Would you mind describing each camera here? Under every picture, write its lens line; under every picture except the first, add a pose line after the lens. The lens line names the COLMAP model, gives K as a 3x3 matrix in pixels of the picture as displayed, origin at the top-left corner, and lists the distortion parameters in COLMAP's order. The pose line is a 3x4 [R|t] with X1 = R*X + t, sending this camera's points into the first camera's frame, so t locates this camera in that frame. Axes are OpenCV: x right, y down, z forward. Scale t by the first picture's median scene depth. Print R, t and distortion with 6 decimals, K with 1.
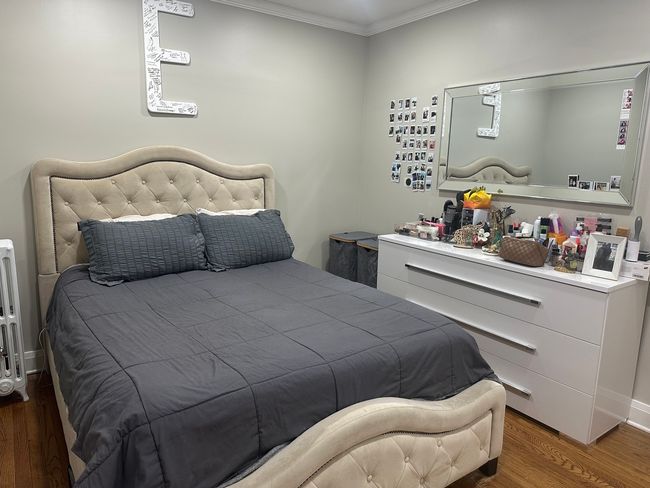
lens RADIAL K [[457.6, 0, 322.9], [0, 457.6, 241.1], [0, 0, 1]] dist [0.005368, -0.029079]
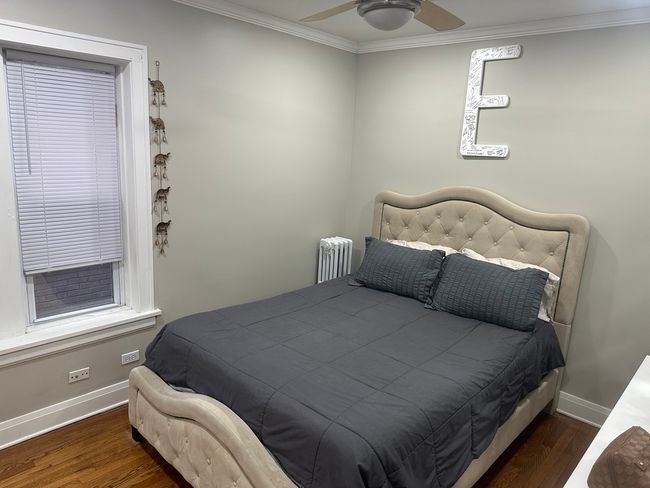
lens RADIAL K [[457.6, 0, 322.9], [0, 457.6, 241.1], [0, 0, 1]] dist [0.005368, -0.029079]
pose [[0.201038, 0.181063, -0.962704, 0.731433], [-0.211966, 0.967526, 0.137706, -0.183025], [0.956376, 0.176376, 0.232889, 0.515067]]
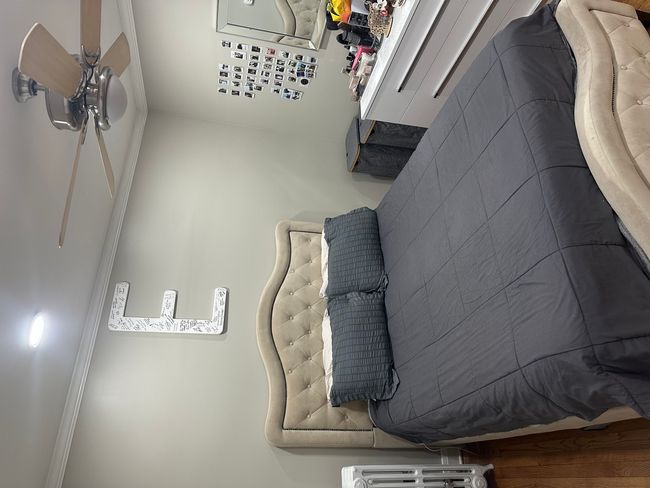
lens RADIAL K [[457.6, 0, 322.9], [0, 457.6, 241.1], [0, 0, 1]] dist [0.005368, -0.029079]
pose [[0.096471, -0.988434, -0.117012, -0.038454], [0.995098, 0.093209, 0.033052, -0.126091], [-0.021763, -0.119627, 0.992580, 0.004543]]
